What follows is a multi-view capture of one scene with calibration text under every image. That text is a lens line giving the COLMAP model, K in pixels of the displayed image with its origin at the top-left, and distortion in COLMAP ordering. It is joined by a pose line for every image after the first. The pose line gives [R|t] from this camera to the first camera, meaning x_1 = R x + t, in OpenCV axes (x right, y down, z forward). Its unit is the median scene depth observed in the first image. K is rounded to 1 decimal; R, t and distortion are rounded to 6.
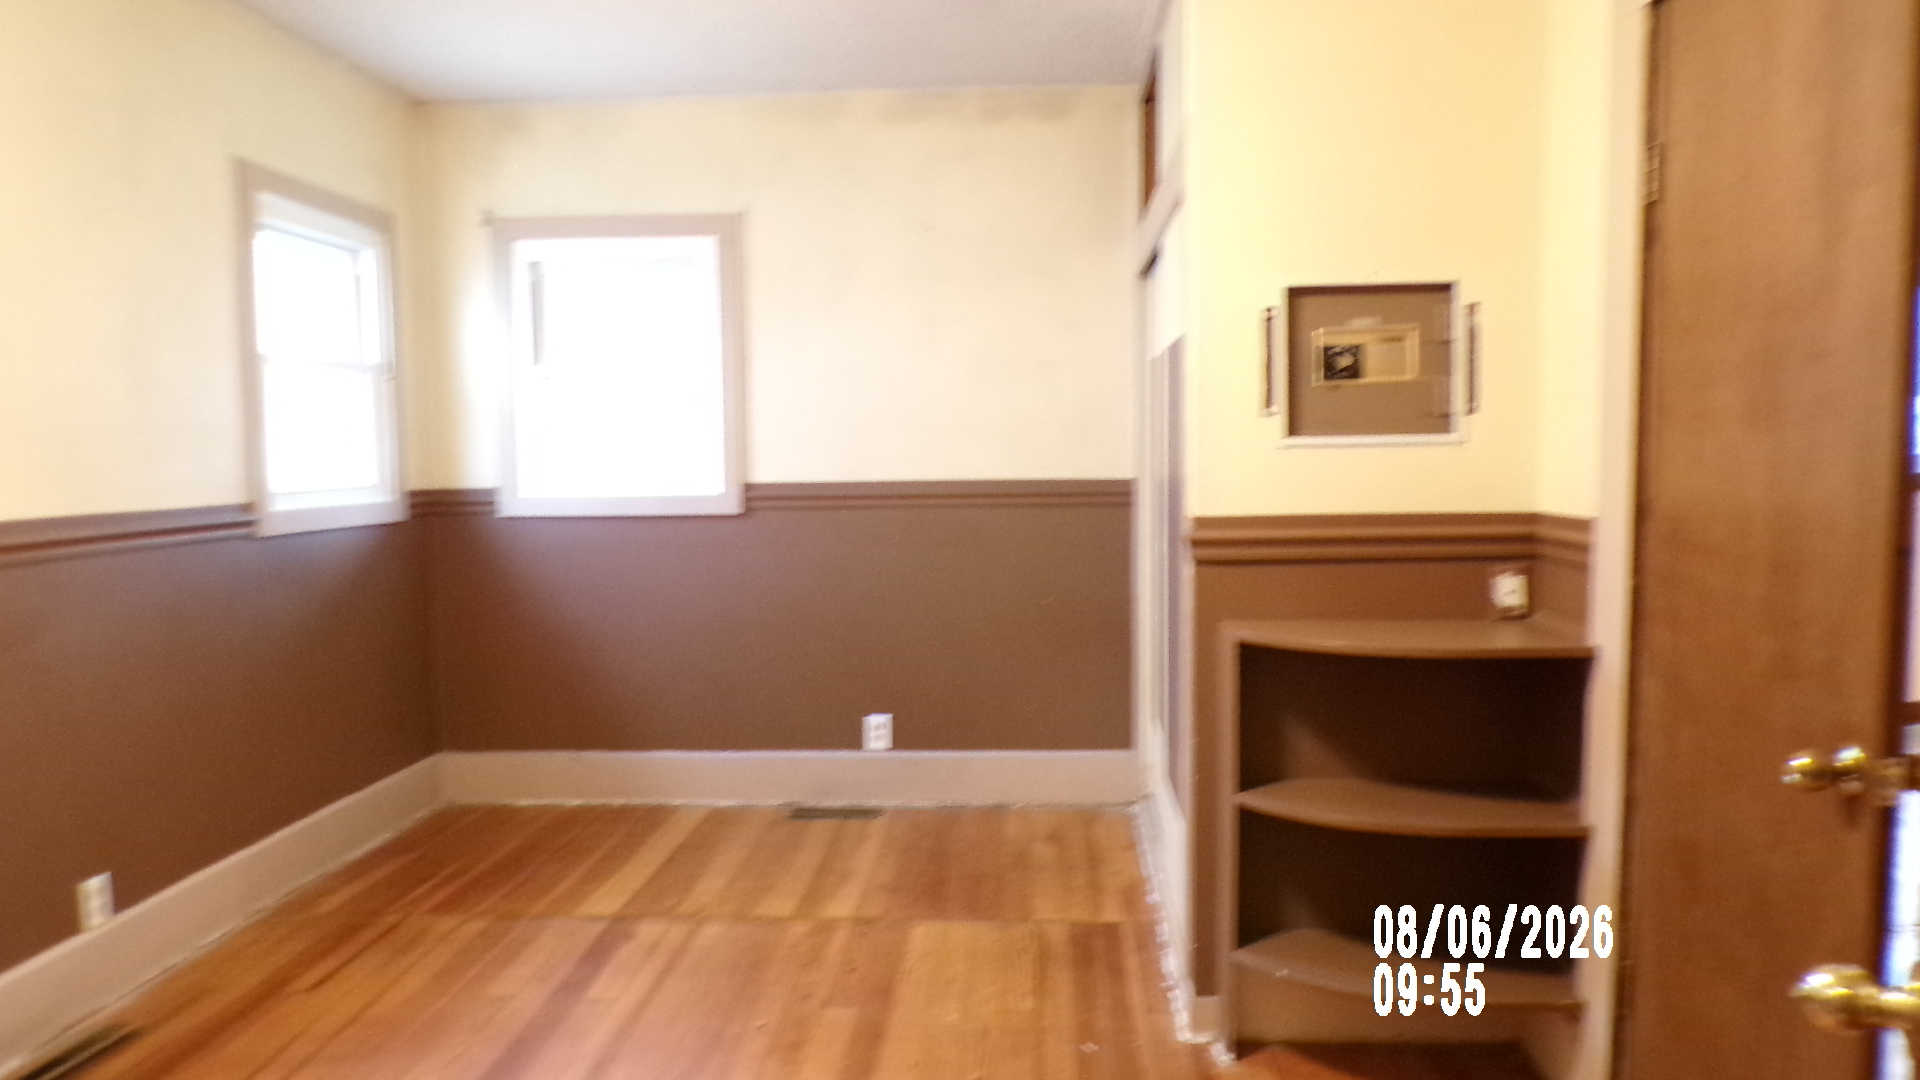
lens RADIAL K [[1316.3, 0, 957.1], [0, 1316.3, 537.9], [0, 0, 1]] dist [-0.030890, 0.003641]
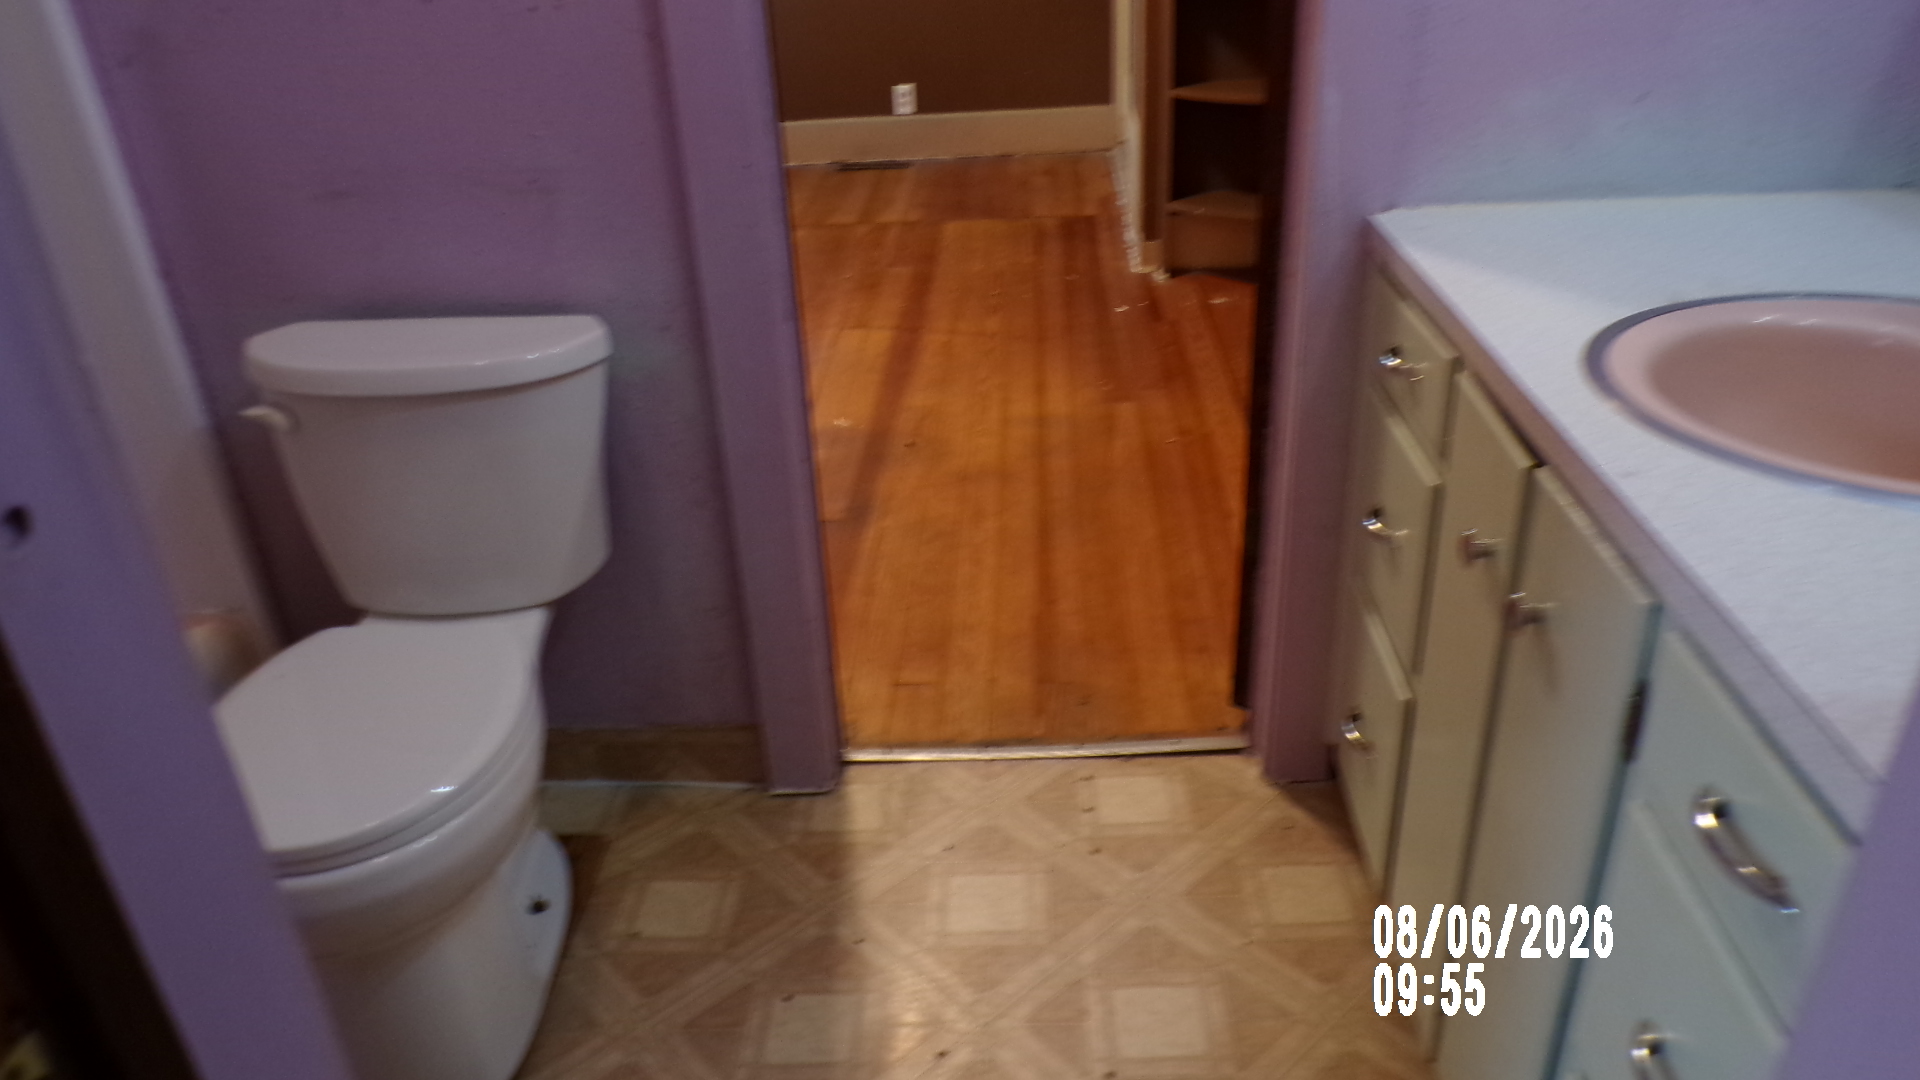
lens RADIAL K [[1316.3, 0, 967.5], [0, 1316.3, 552.1], [0, 0, 1]] dist [-0.030890, 0.003641]
pose [[0.999312, -0.037080, -0.000462, -0.022687], [0.034057, 0.912764, 0.407066, 0.050980], [-0.014672, -0.406801, 0.913399, -0.392927]]
